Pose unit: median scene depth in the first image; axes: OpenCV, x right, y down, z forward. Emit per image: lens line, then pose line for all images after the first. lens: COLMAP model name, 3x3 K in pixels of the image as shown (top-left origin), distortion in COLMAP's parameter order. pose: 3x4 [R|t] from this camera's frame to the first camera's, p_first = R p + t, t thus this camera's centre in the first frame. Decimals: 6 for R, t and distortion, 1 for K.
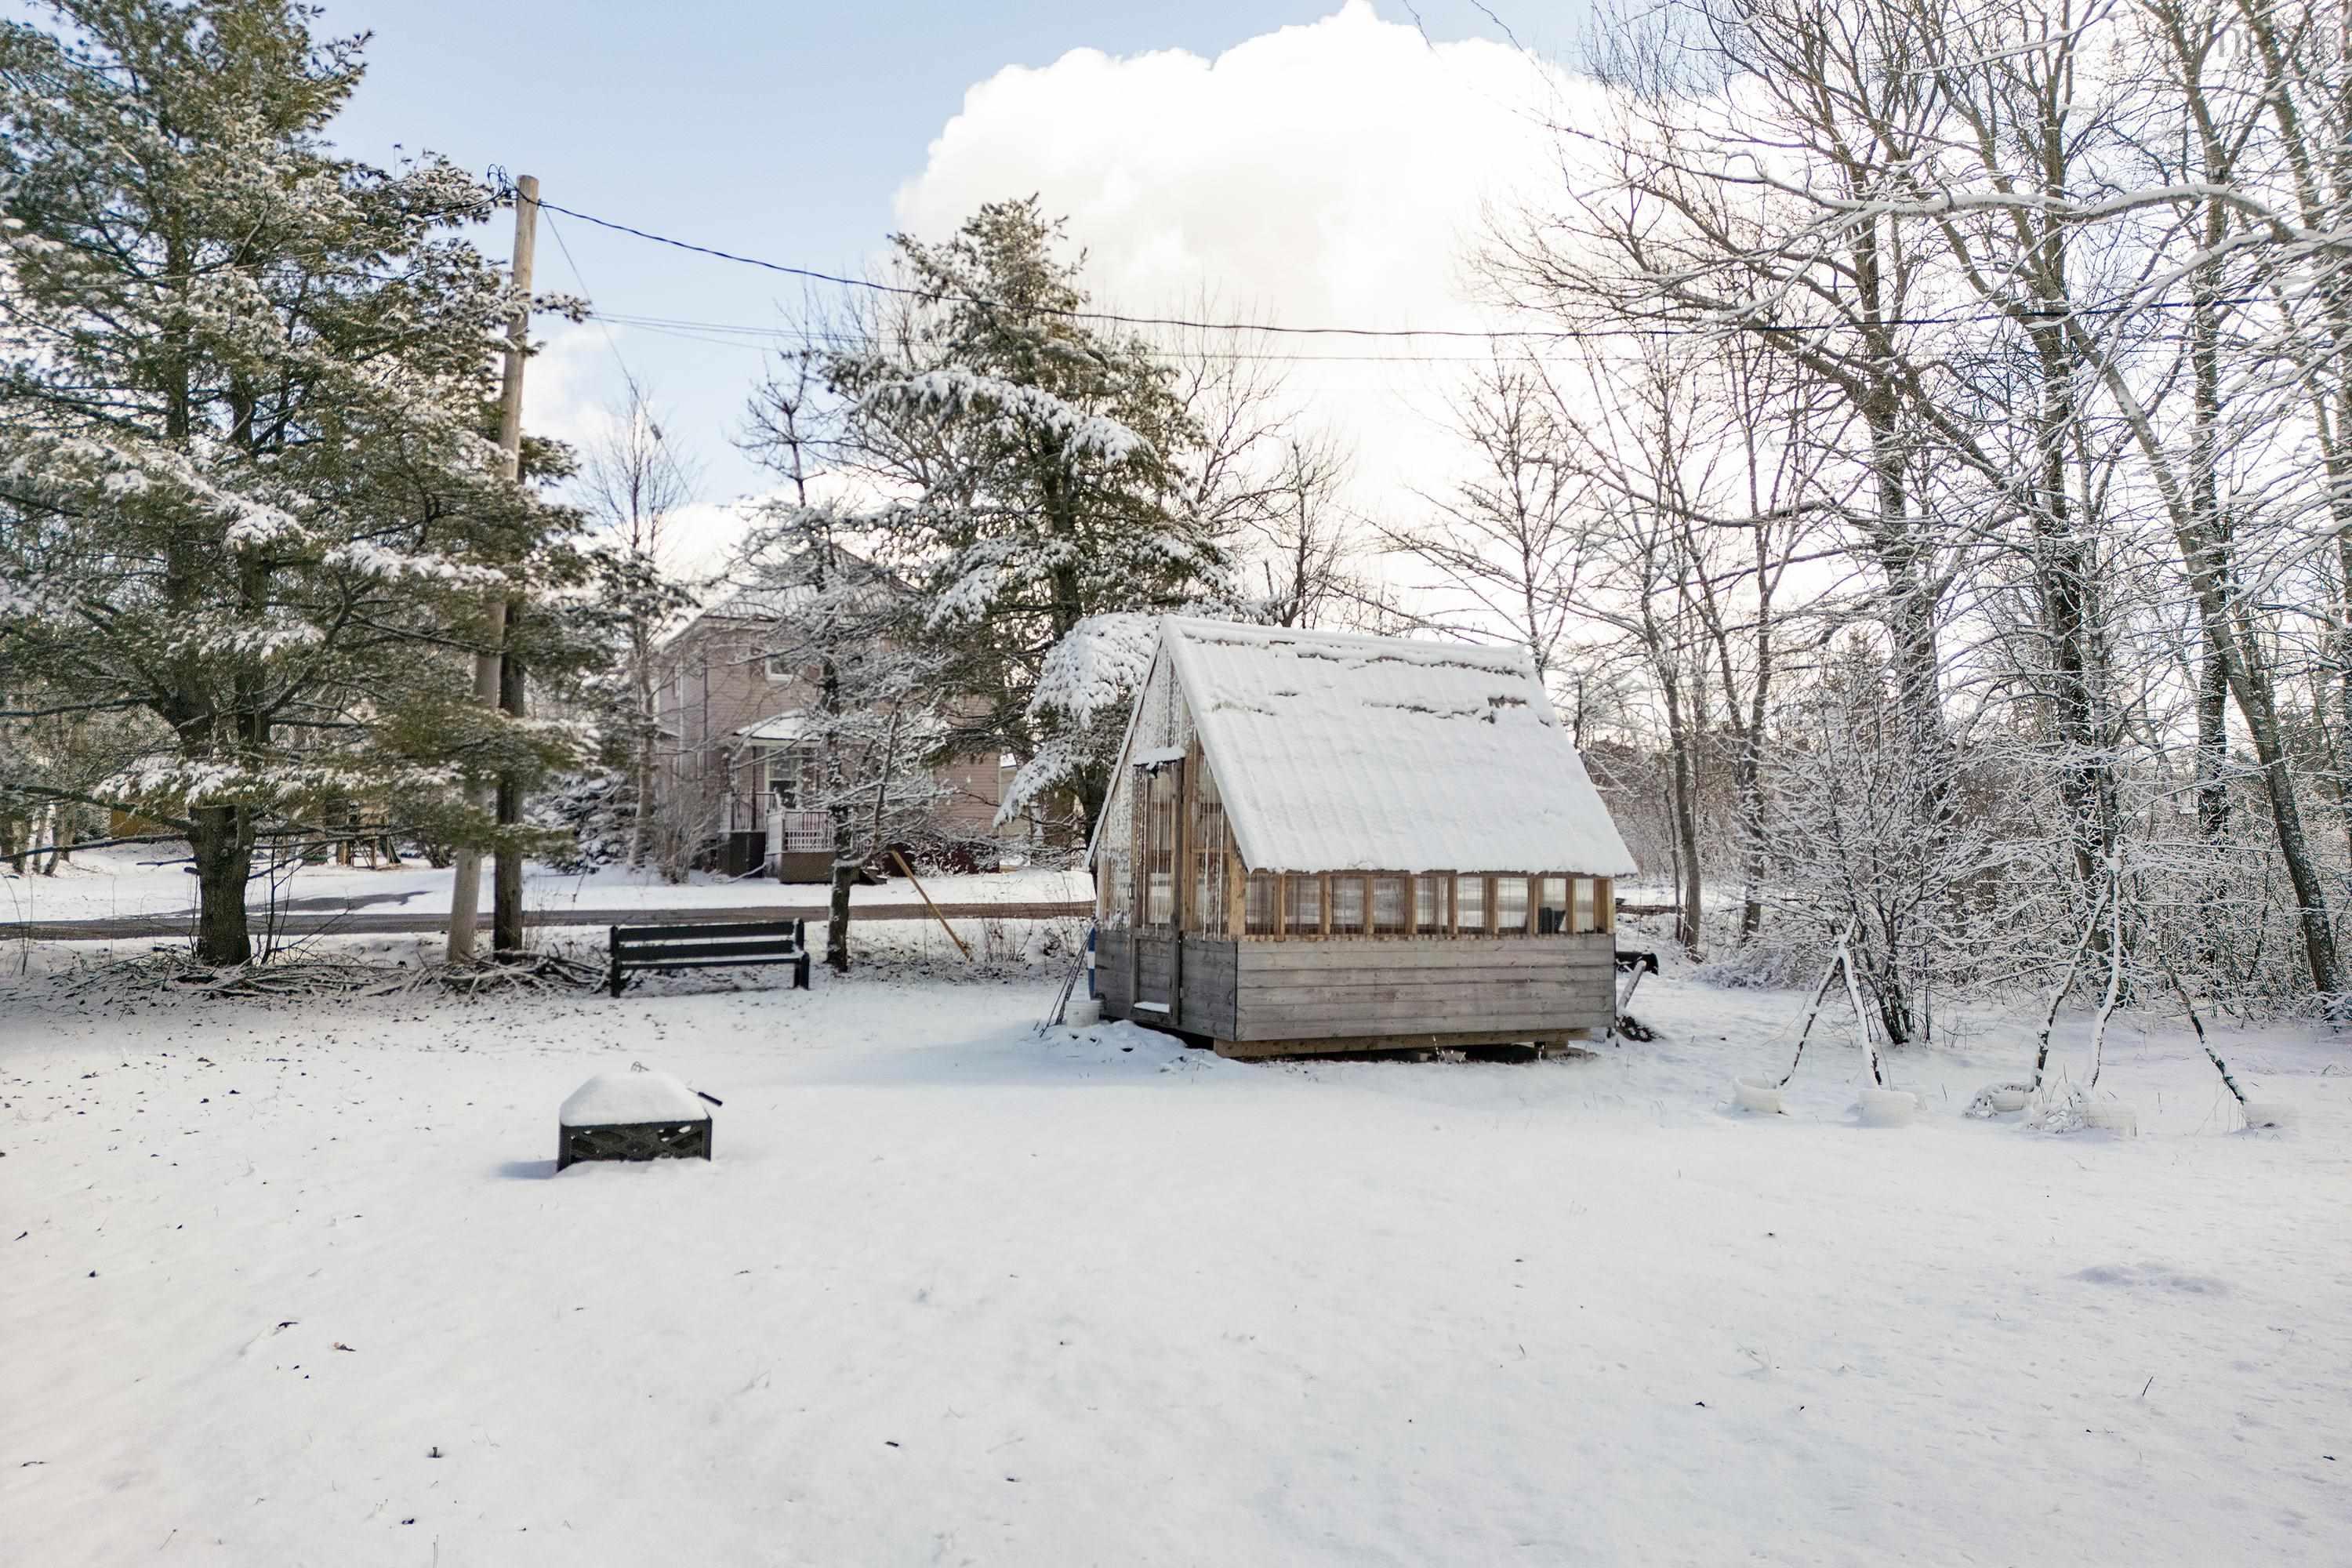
lens RADIAL K [[1615.7, 0, 1170.3], [0, 1615.7, 774.6], [0, 0, 1]] dist [0.092917, -0.092450]
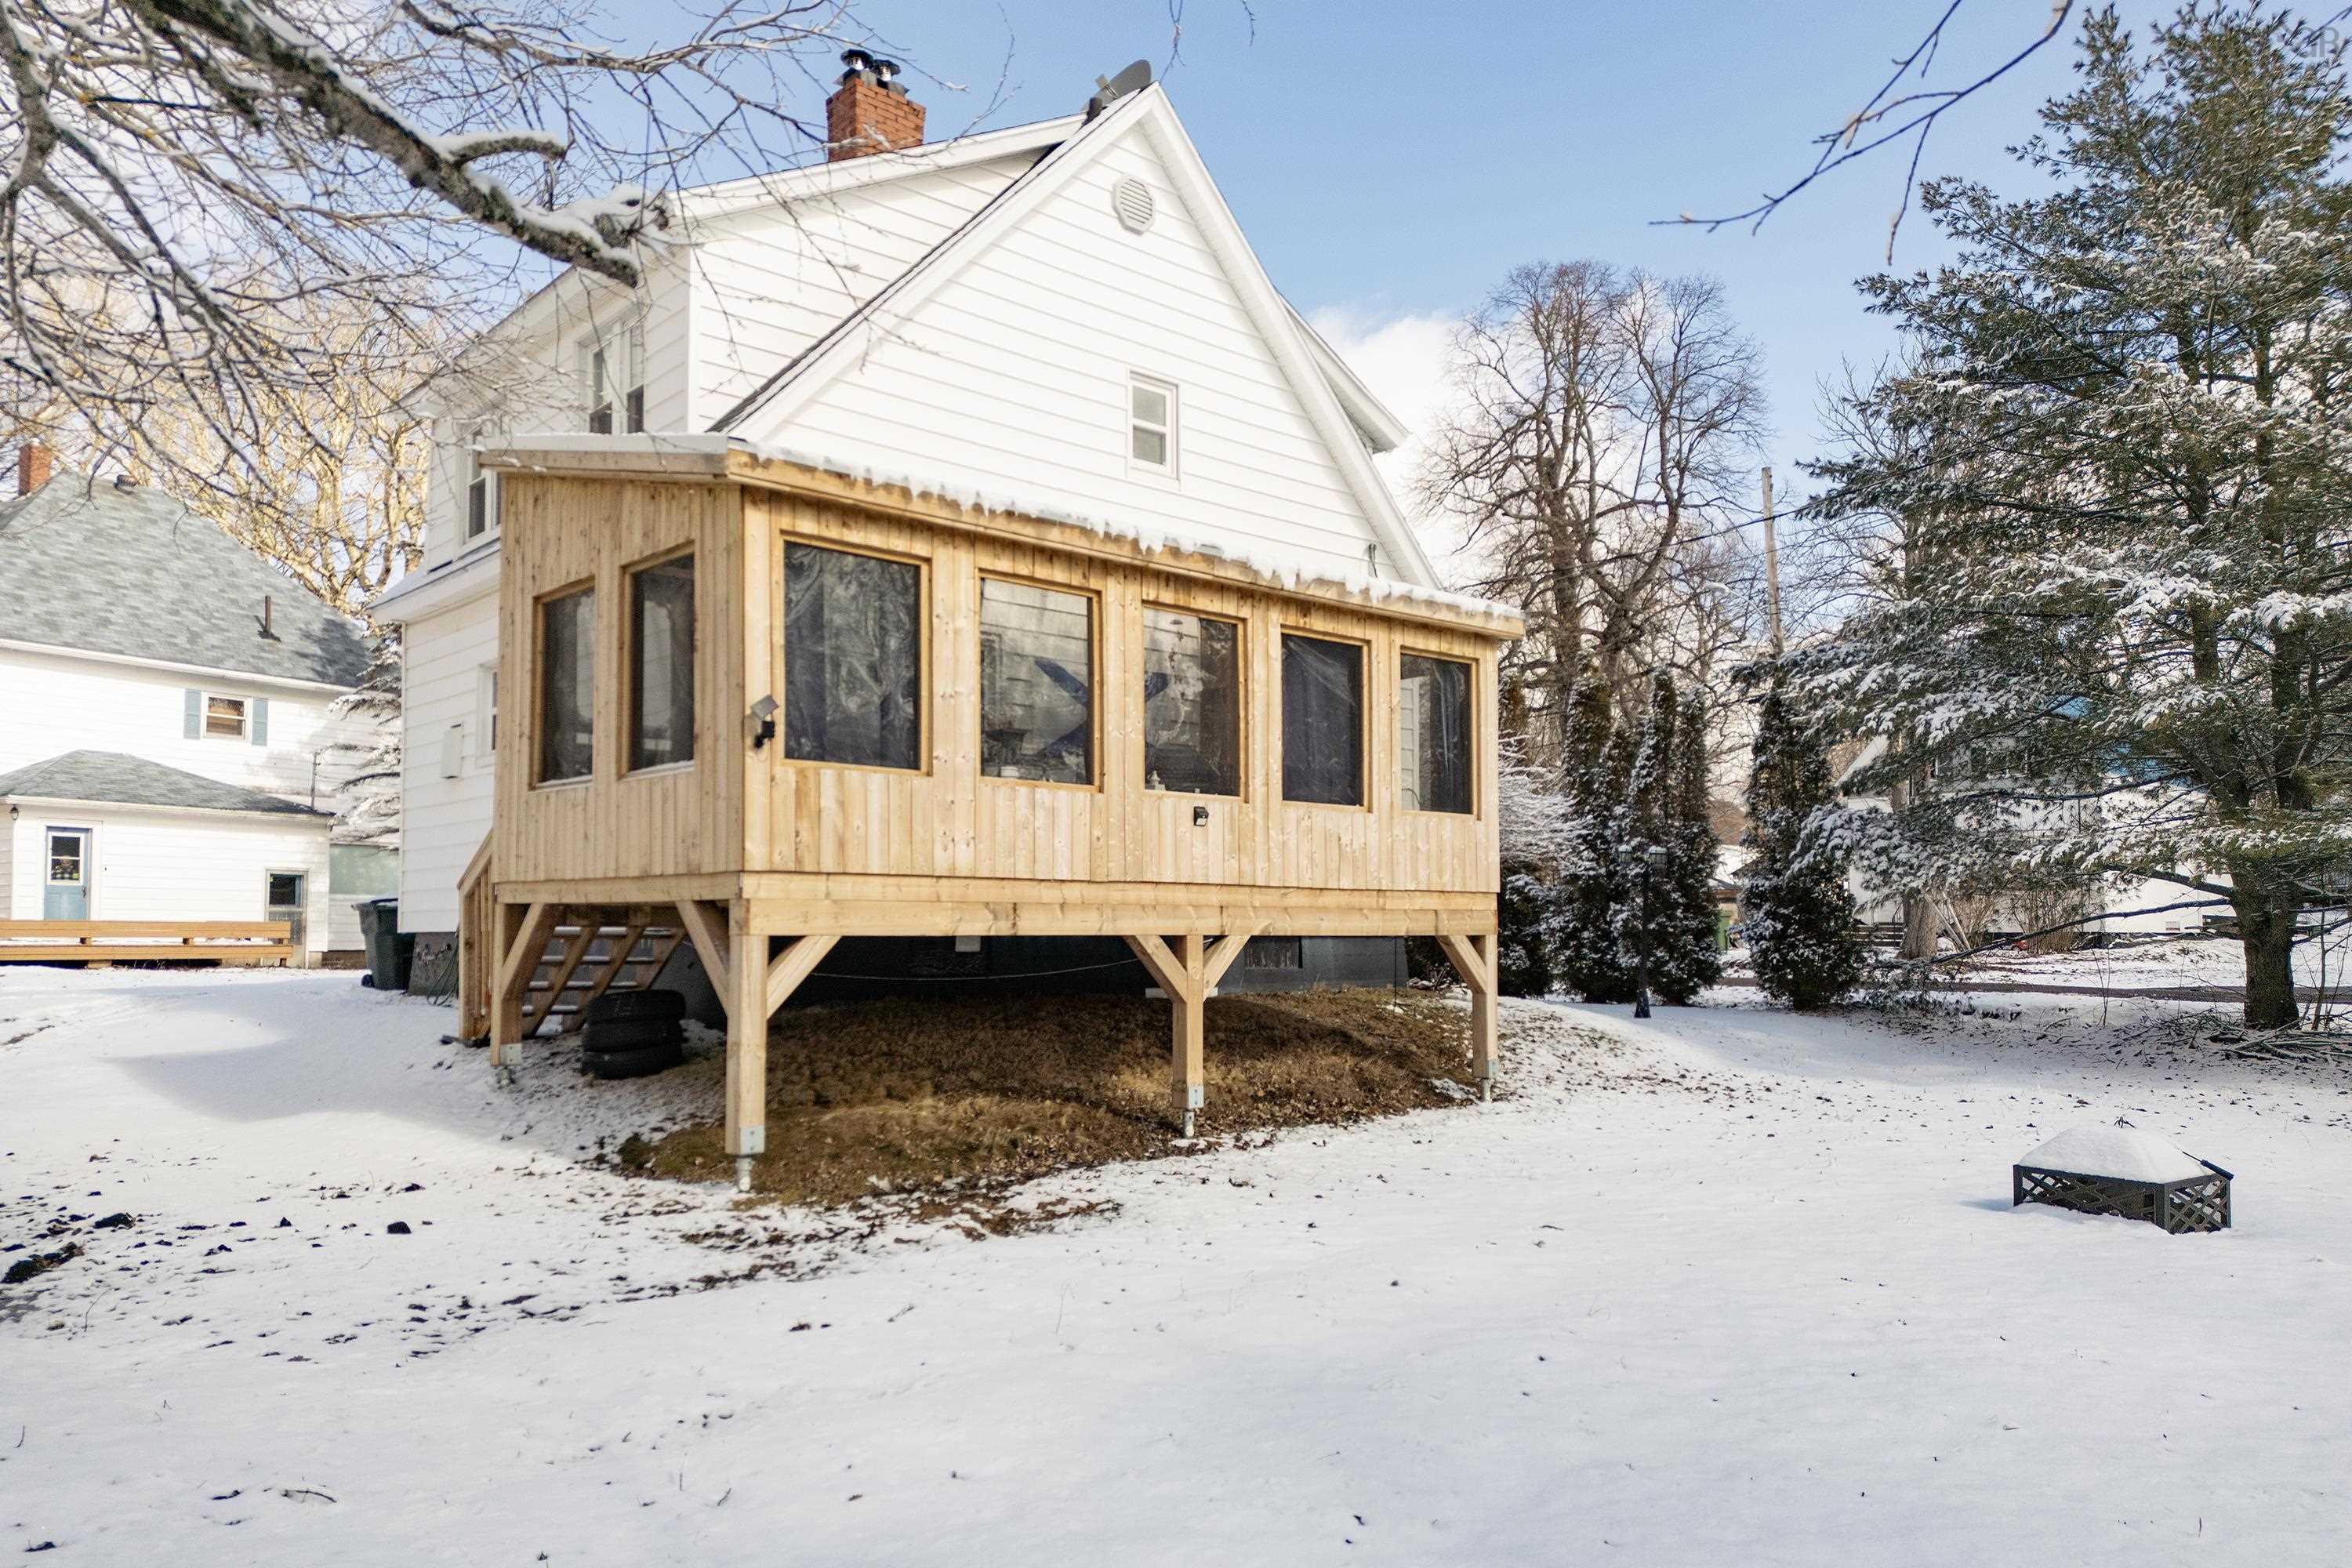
lens RADIAL K [[1636.1, 0, 1175.2], [0, 1636.1, 856.3], [0, 0, 1]] dist [0.100836, -0.101079]
pose [[0.254762, -0.043562, -0.966022, 0.267701], [0.046870, 0.998367, -0.032660, 0.014260], [0.965867, -0.036957, 0.256388, 0.111237]]
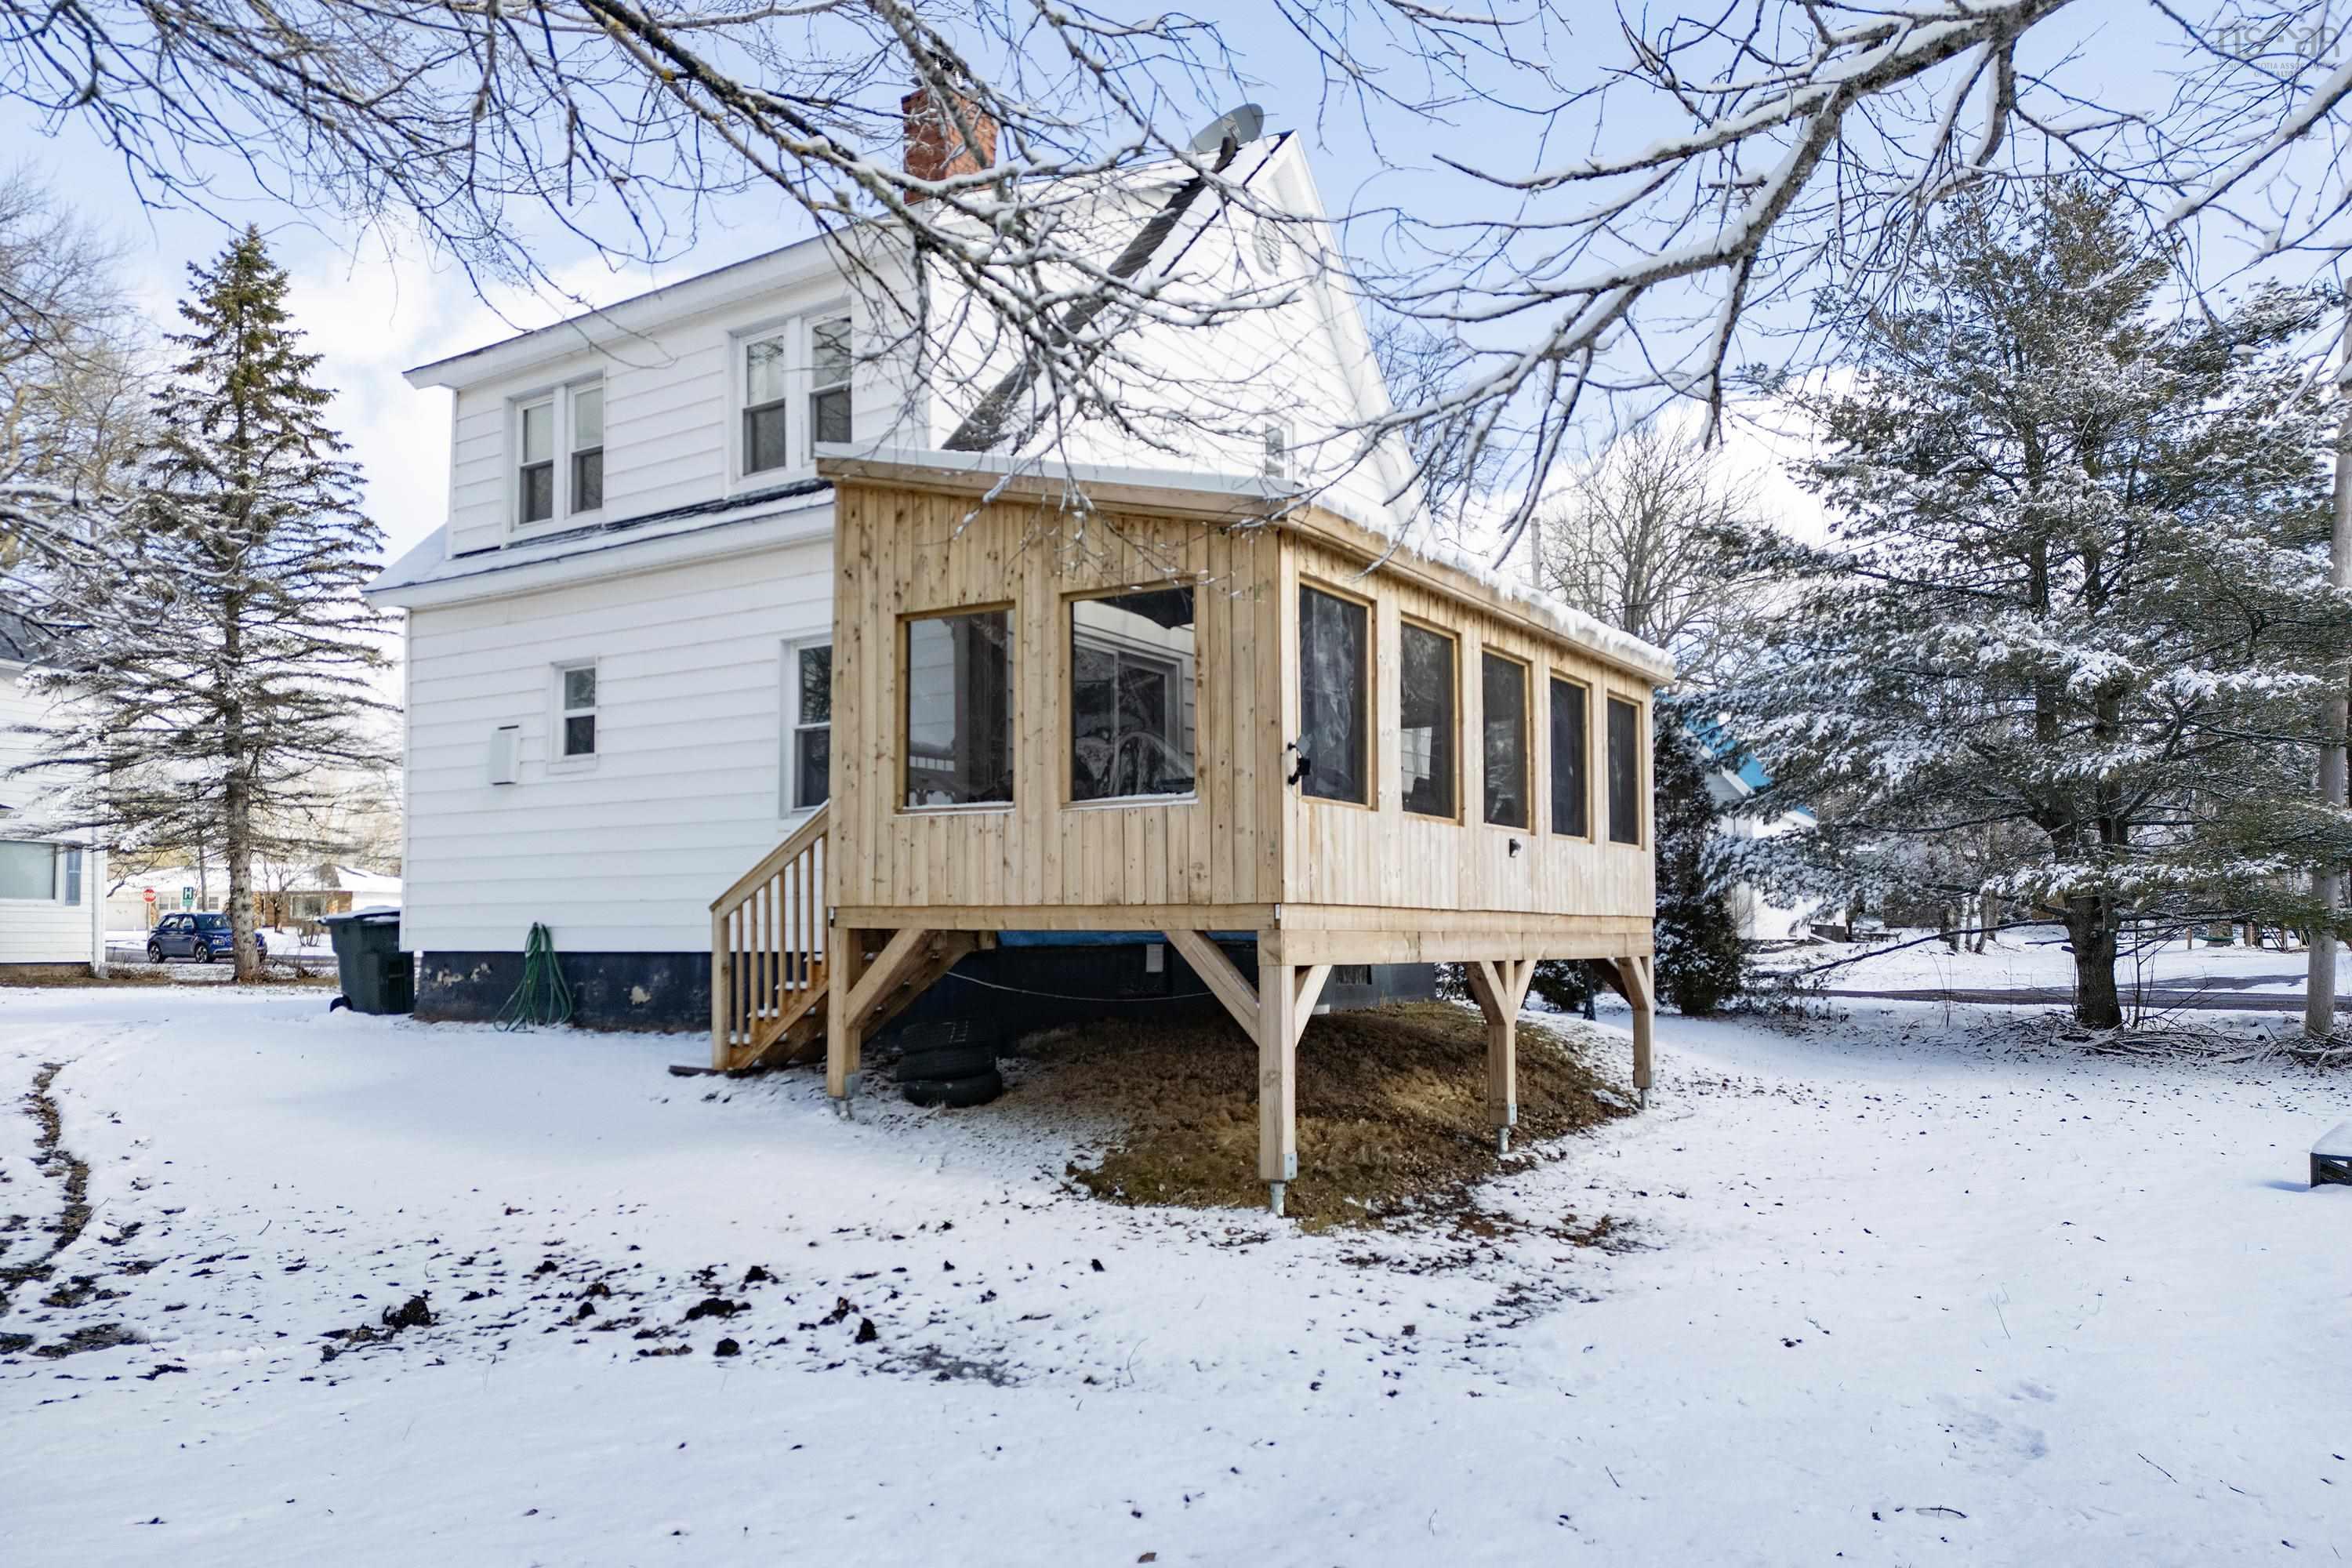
lens RADIAL K [[1636.1, 0, 1175.2], [0, 1636.1, 856.3], [0, 0, 1]] dist [0.100836, -0.101079]
pose [[0.493932, -0.040176, -0.868572, 0.167364], [0.041512, 0.998882, -0.022597, -0.010715], [0.868509, -0.024894, 0.495048, -0.196295]]
